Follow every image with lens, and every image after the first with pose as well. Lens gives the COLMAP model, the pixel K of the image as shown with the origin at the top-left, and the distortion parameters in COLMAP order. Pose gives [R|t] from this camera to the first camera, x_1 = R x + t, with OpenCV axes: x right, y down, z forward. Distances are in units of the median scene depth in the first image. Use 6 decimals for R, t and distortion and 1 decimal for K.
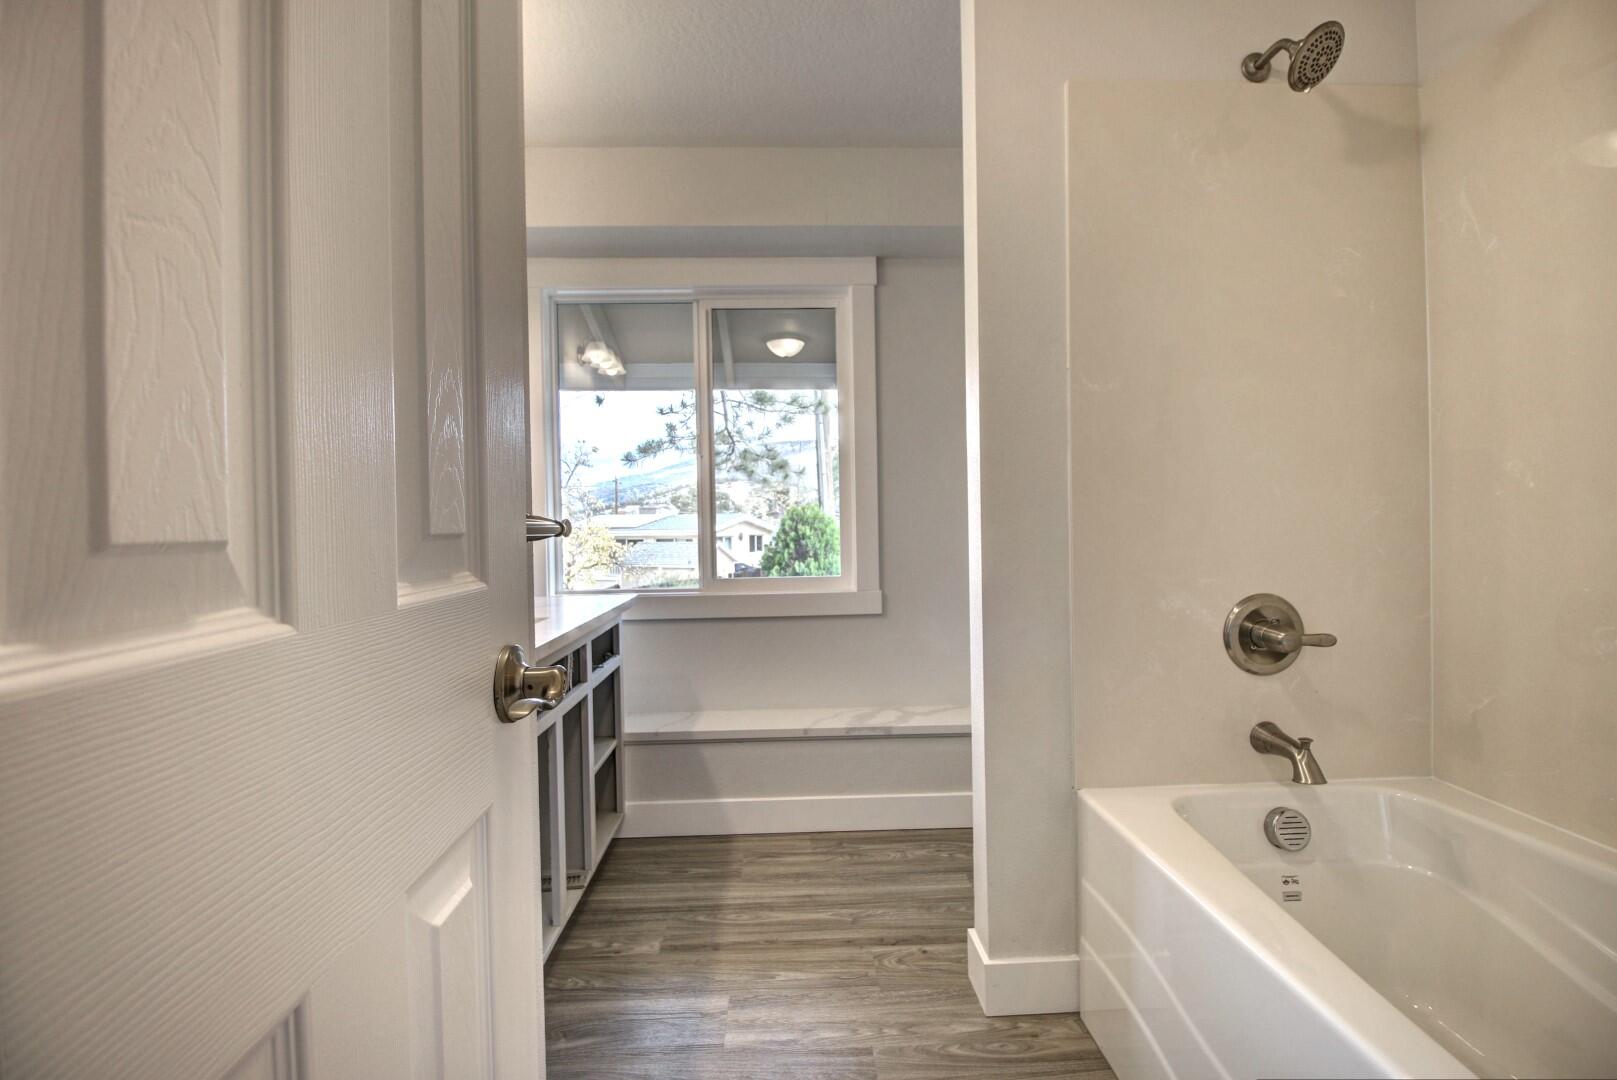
lens RADIAL K [[755.7, 0, 814.7], [0, 755.7, 538.9], [0, 0, 1]] dist [-0.005234, -0.006902]
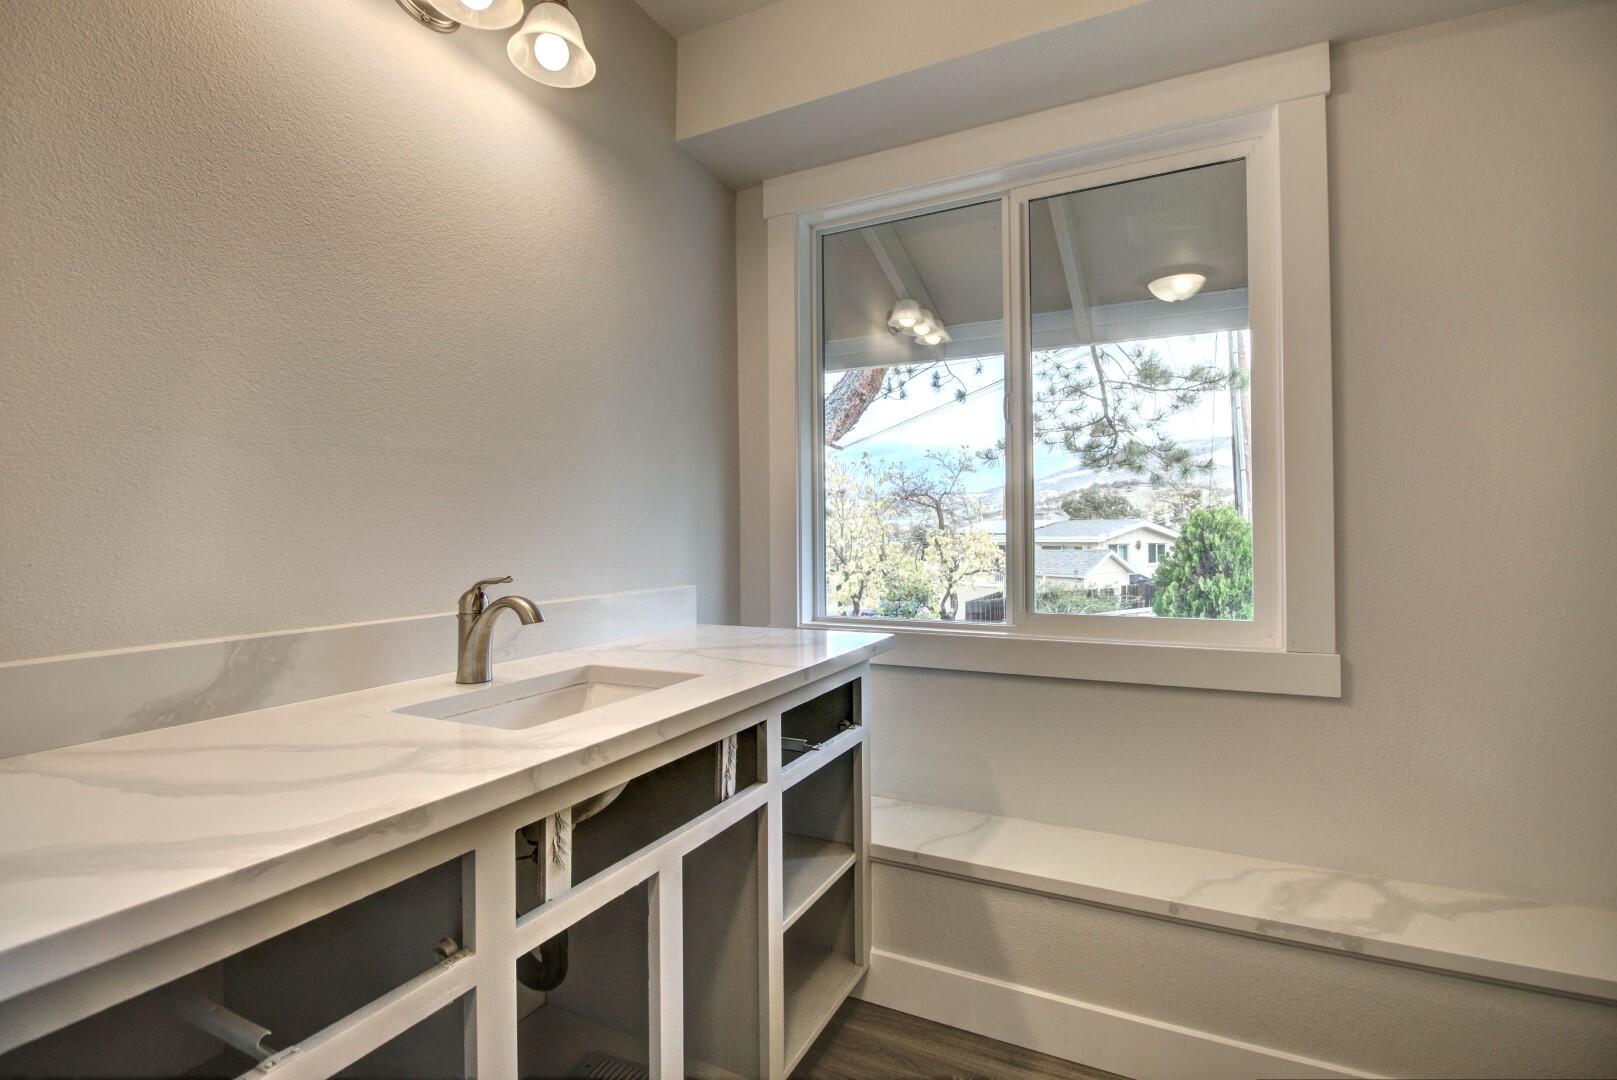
lens RADIAL K [[755.7, 0, 811.5], [0, 755.7, 529.3], [0, 0, 1]] dist [-0.005234, -0.006902]
pose [[0.872882, 0.007055, -0.487880, 0.006732], [-0.017231, 0.999717, -0.016372, -0.001520], [0.487626, 0.022698, 0.872757, 0.112682]]
